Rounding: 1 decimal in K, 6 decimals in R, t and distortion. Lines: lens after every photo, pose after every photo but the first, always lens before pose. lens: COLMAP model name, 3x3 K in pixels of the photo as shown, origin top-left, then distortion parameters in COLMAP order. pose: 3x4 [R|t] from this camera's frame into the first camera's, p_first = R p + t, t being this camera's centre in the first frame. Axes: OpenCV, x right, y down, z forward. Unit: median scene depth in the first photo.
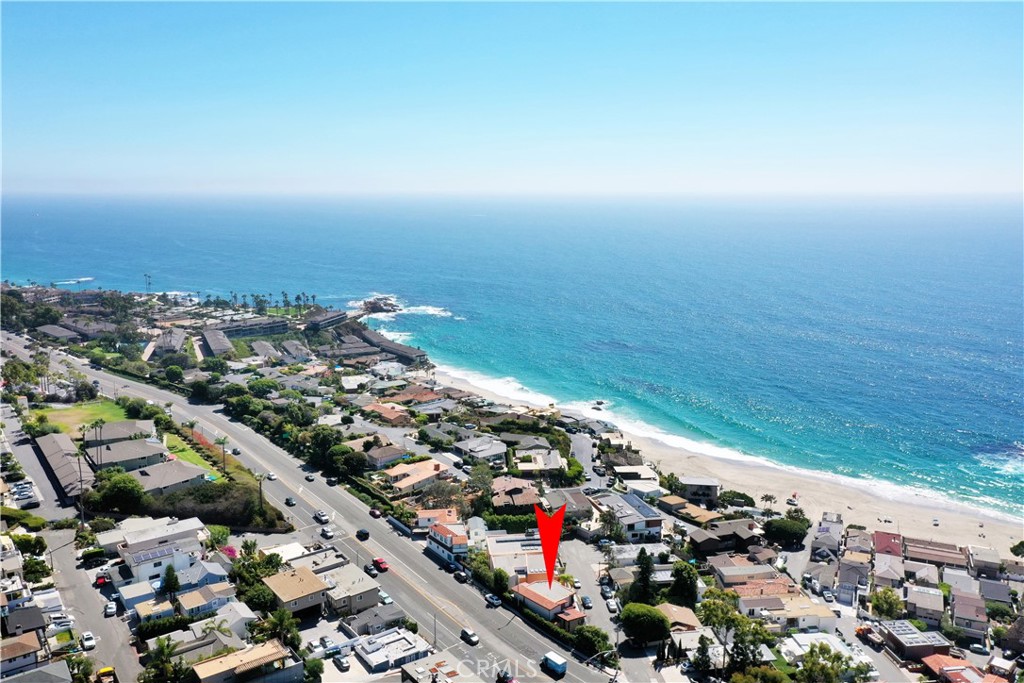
lens RADIAL K [[776.5, 0, 520.9], [0, 776.5, 334.7], [0, 0, 1]] dist [-0.000535, -0.000753]
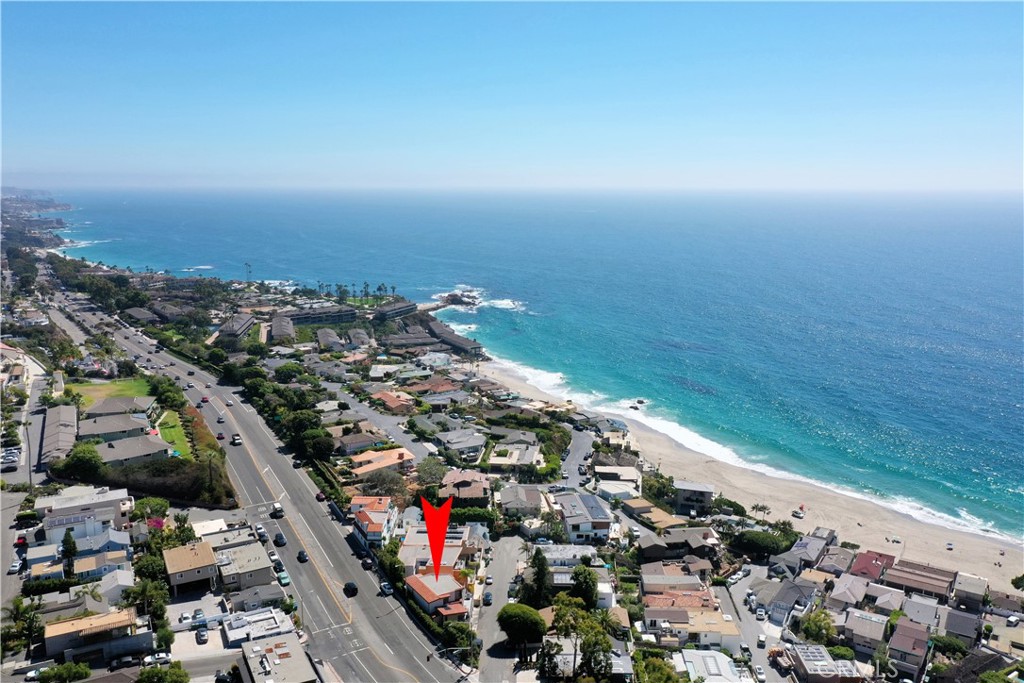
lens RADIAL K [[776.5, 0, 511.6], [0, 776.5, 347.0], [0, 0, 1]] dist [-0.000535, -0.000753]
pose [[0.988572, 0.034329, -0.146791, 0.195174], [-0.031159, 0.999230, 0.023842, 0.001008], [0.147496, -0.018996, 0.988880, 0.029297]]
